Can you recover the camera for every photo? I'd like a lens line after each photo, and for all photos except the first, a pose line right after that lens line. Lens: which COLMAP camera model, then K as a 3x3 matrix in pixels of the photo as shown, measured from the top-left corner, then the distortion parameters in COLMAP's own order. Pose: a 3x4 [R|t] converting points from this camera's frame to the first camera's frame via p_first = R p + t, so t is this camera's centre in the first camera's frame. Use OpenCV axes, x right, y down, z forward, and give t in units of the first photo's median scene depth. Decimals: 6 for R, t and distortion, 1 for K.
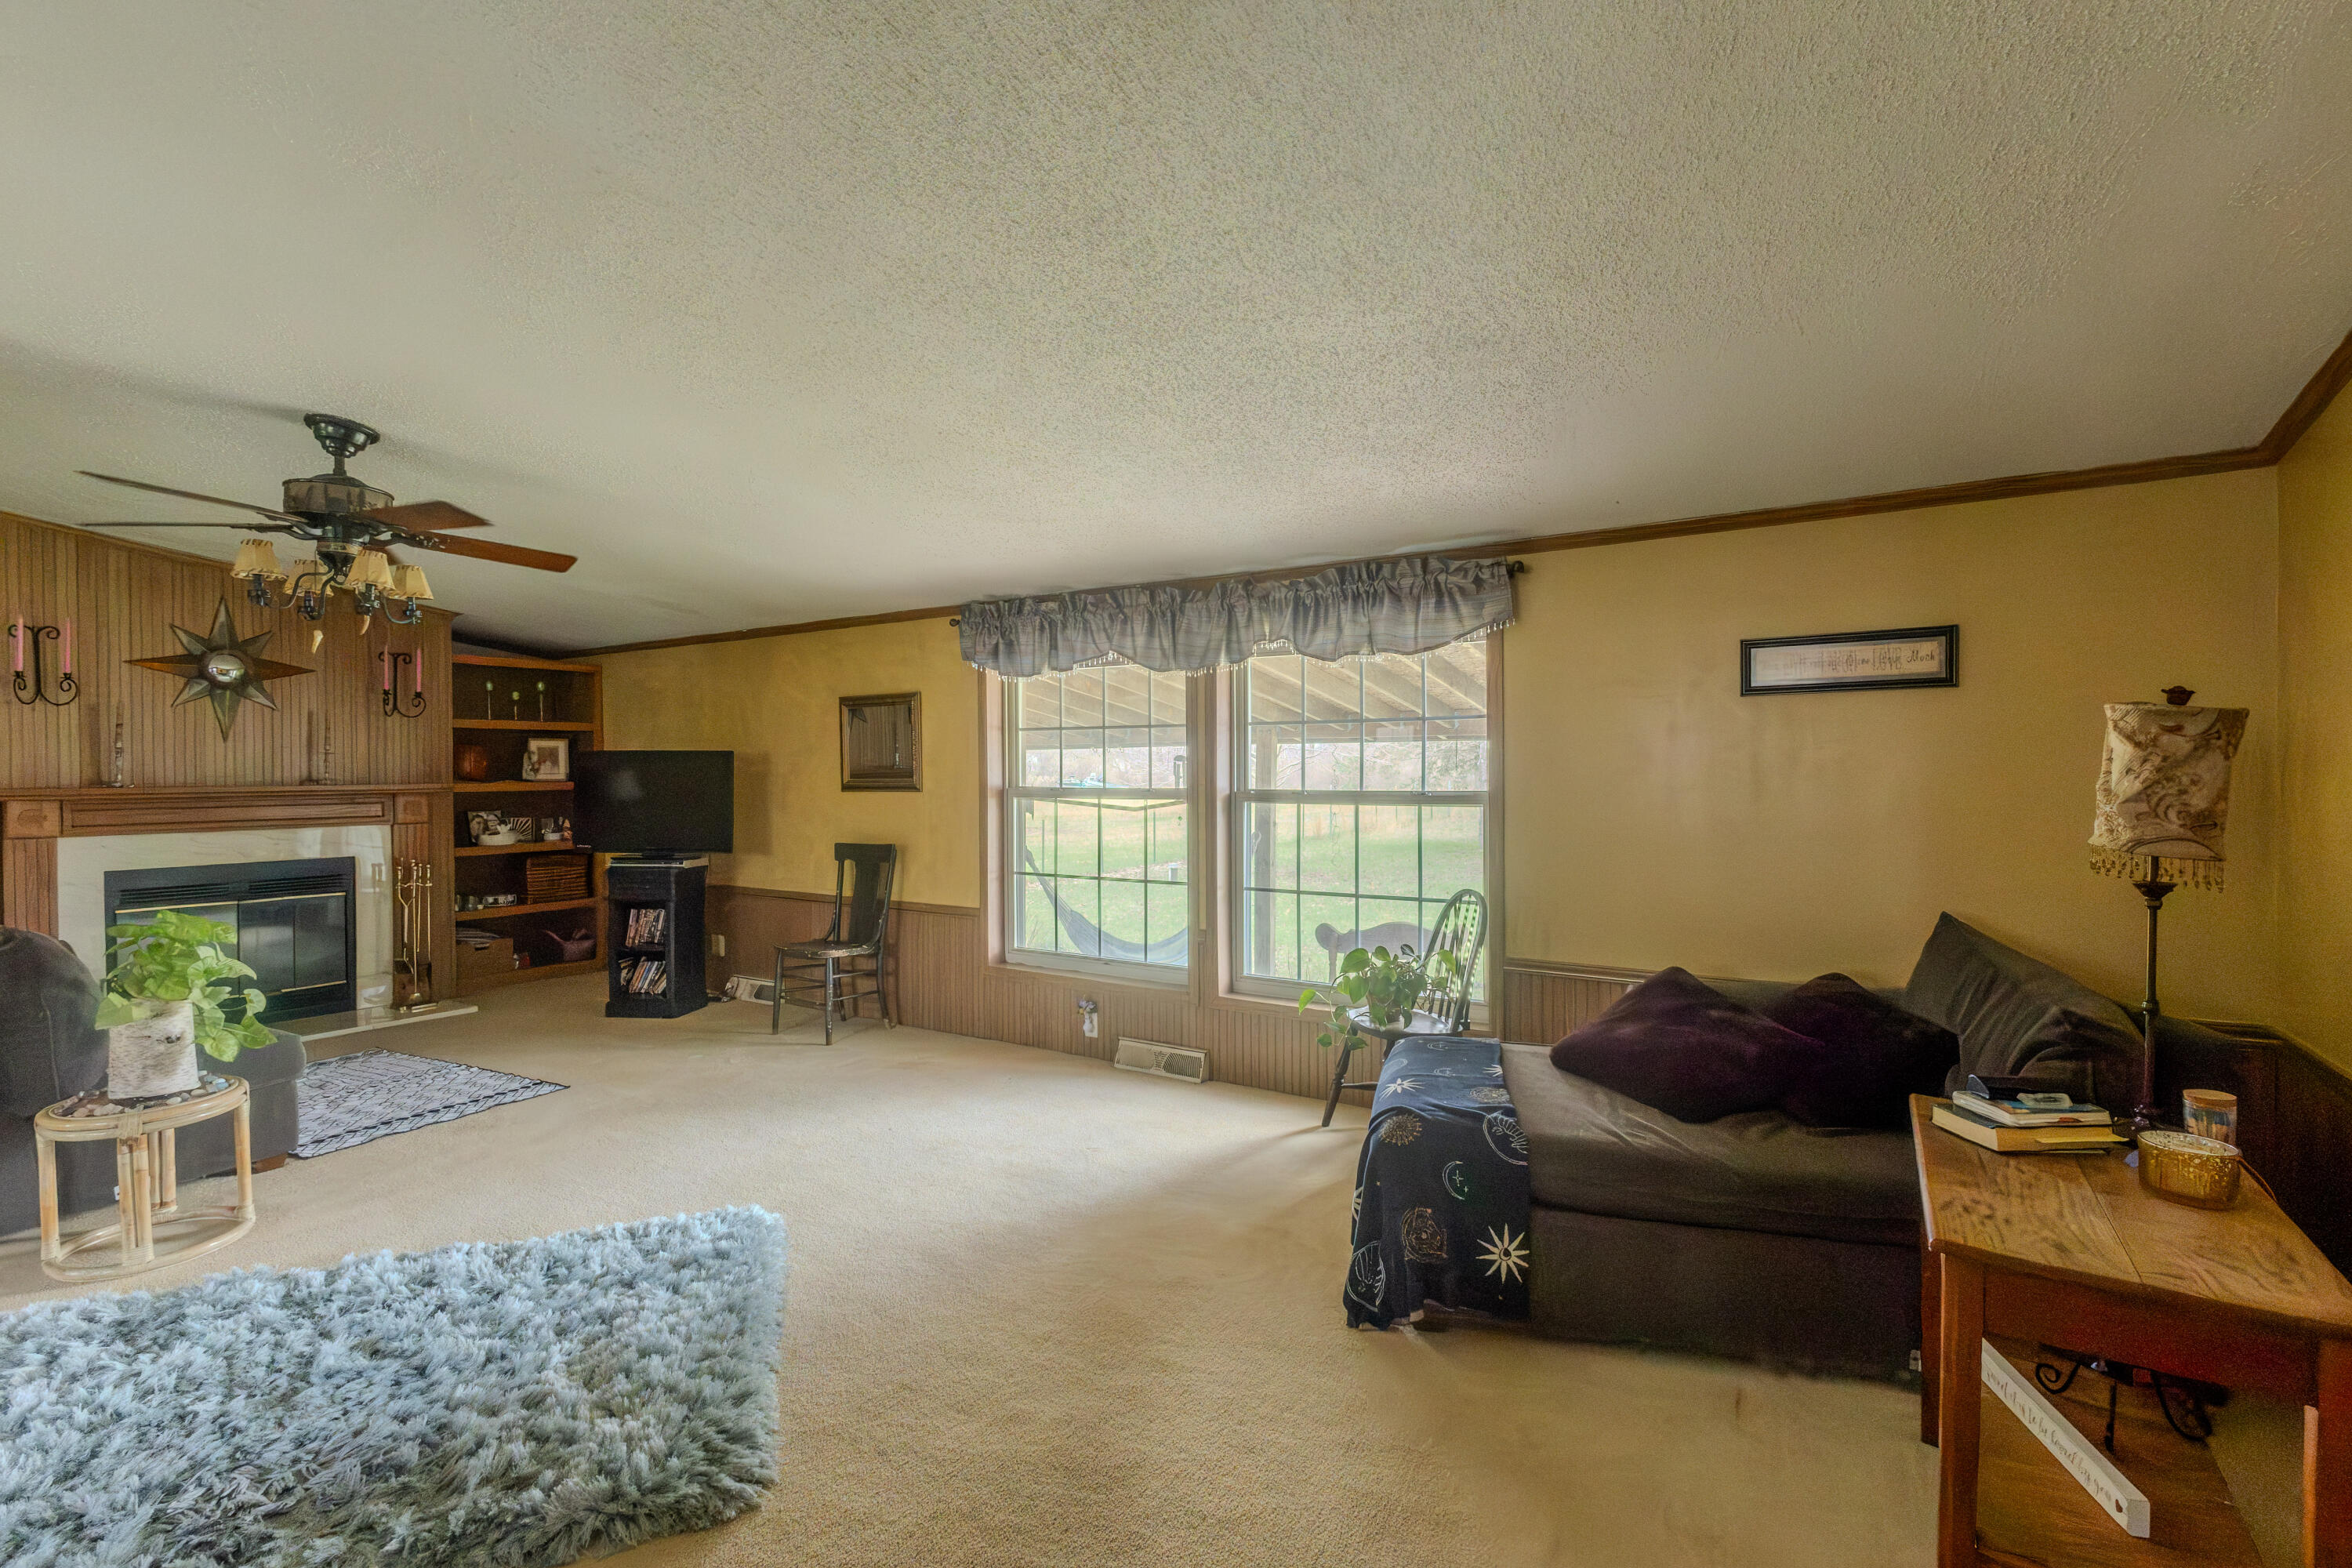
lens RADIAL K [[1081.9, 0, 1176.0], [0, 1081.9, 784.0], [0, 0, 1]] dist [0.002203, 0.000275]
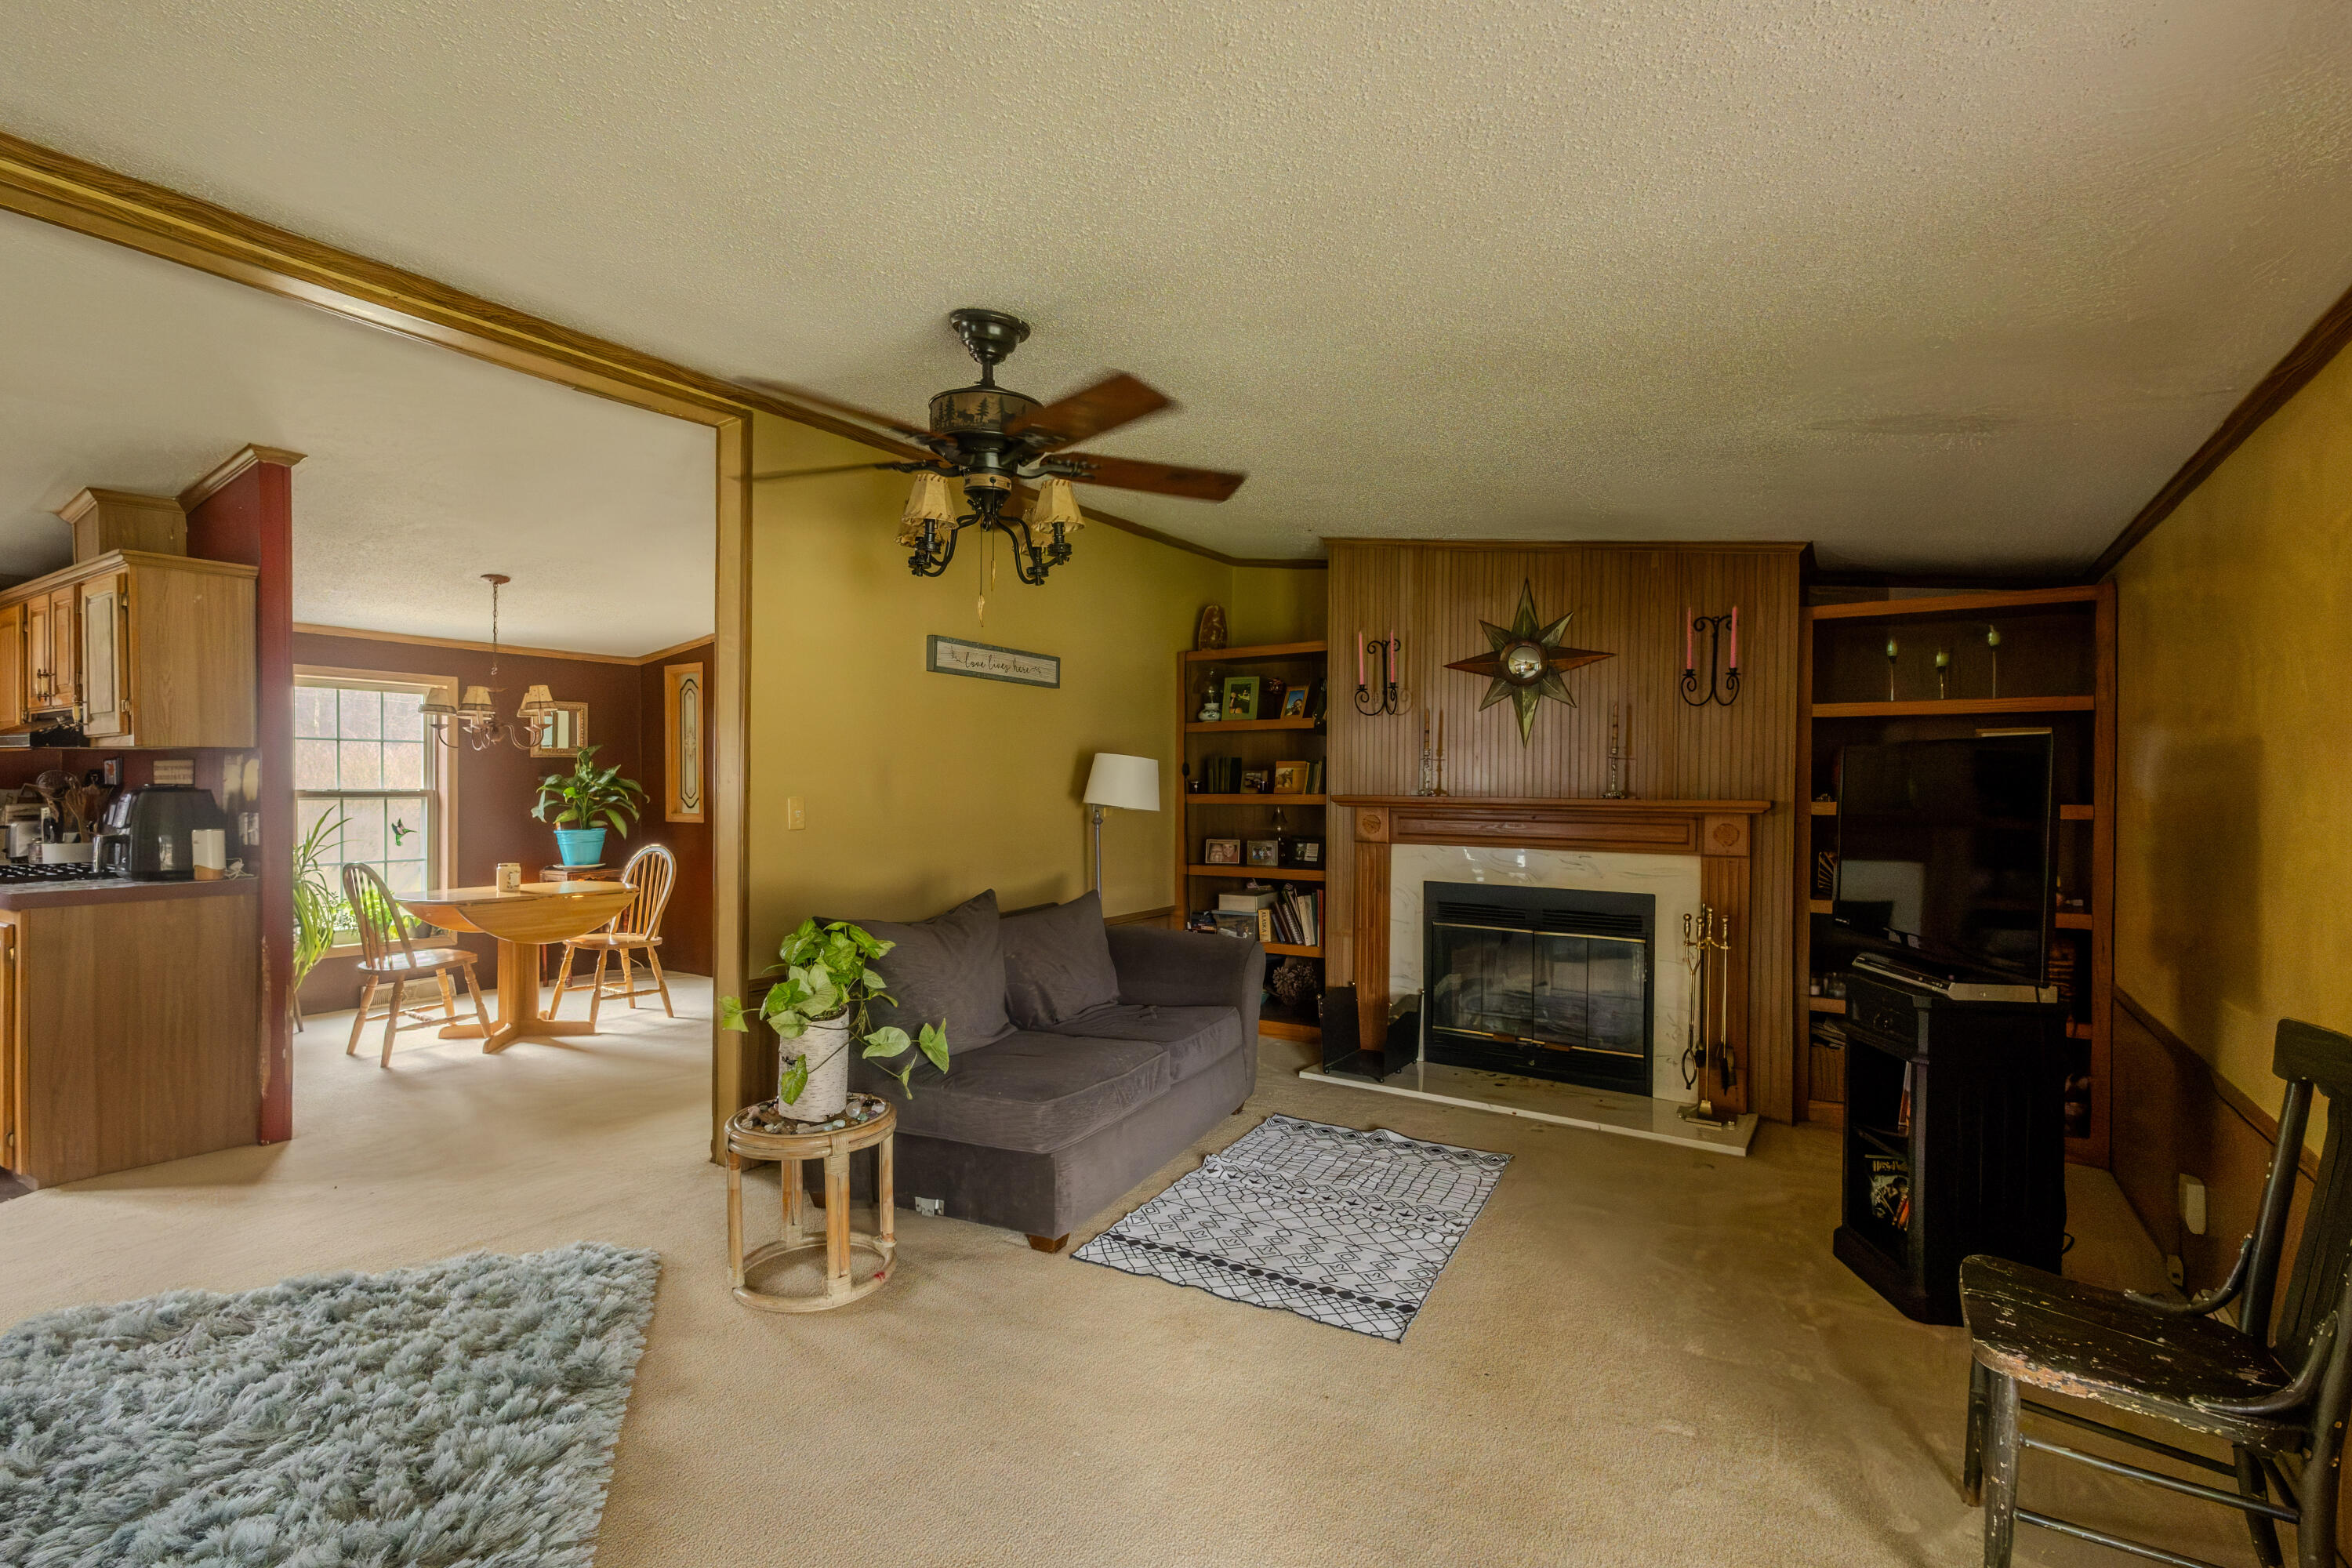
lens RADIAL K [[1081.9, 0, 1176.0], [0, 1081.9, 784.0], [0, 0, 1]] dist [0.002203, 0.000275]
pose [[-0.015157, 0.005746, -0.999869, -0.000479], [-0.021112, 0.999759, 0.006066, -0.008154], [0.999662, 0.021201, -0.015032, 0.734602]]
